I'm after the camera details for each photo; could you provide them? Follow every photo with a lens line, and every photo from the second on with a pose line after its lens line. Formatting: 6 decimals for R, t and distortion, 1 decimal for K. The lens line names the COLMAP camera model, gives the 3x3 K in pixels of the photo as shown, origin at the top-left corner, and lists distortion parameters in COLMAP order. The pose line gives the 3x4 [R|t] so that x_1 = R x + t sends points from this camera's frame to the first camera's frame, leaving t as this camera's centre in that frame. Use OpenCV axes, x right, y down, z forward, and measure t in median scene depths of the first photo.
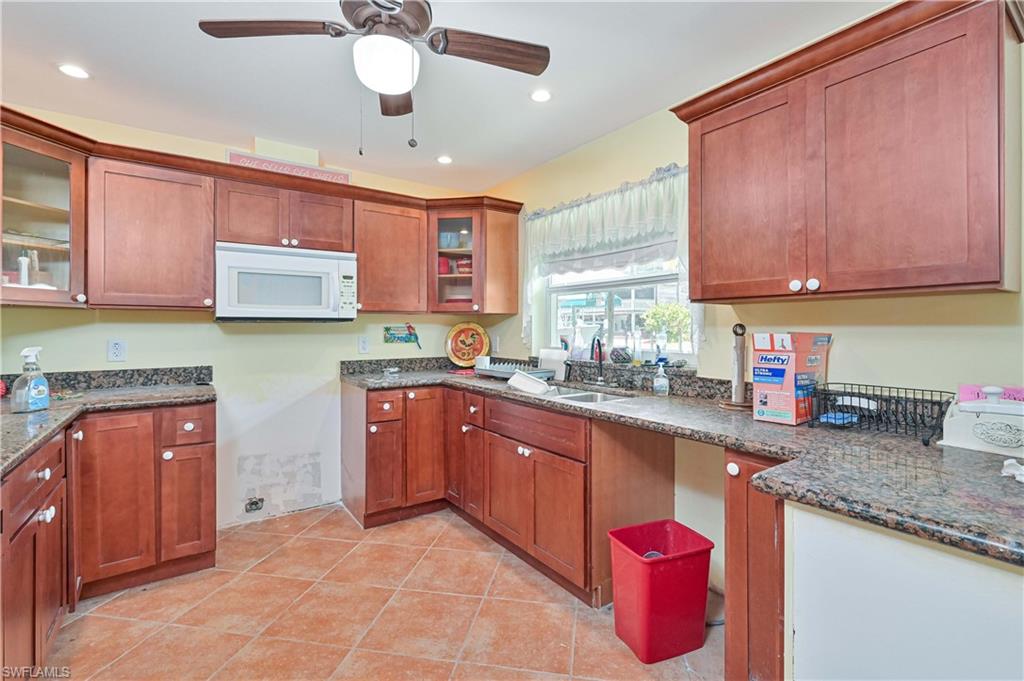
lens RADIAL K [[463.2, 0, 524.6], [0, 463.2, 326.7], [0, 0, 1]] dist [0.005617, -0.000837]
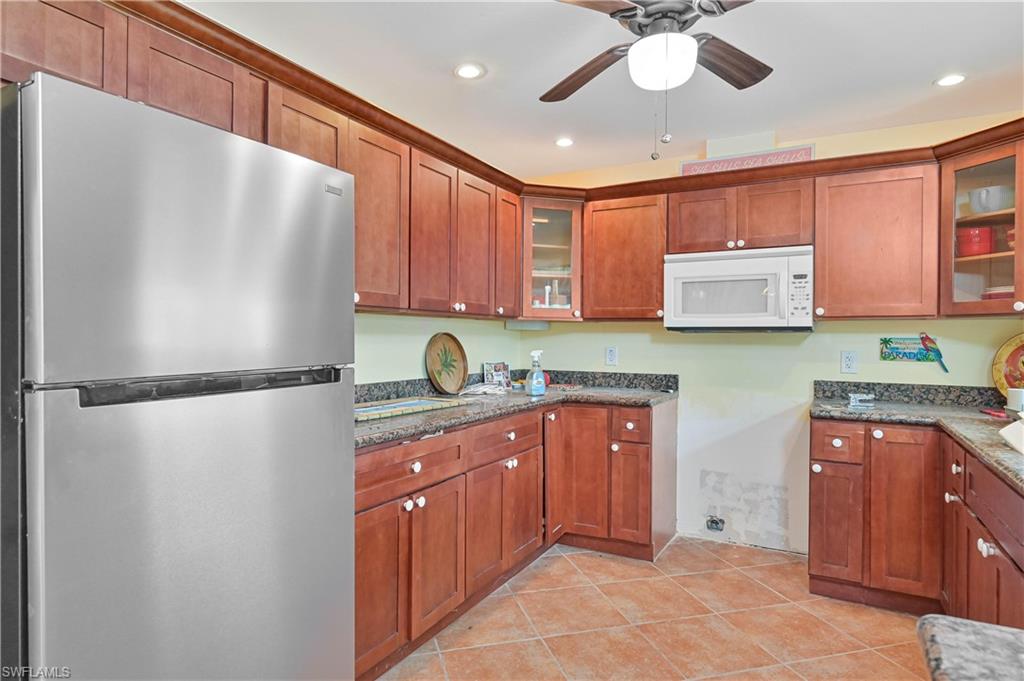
lens RADIAL K [[587.2, 0, 511.8], [0, 587.2, 339.3], [0, 0, 1]] dist [-0.008577, 0.004058]
pose [[0.430084, 0.006306, -0.902767, 0.346633], [-0.006831, 0.999970, 0.003730, 0.003231], [0.902763, 0.004563, 0.430114, 0.111409]]
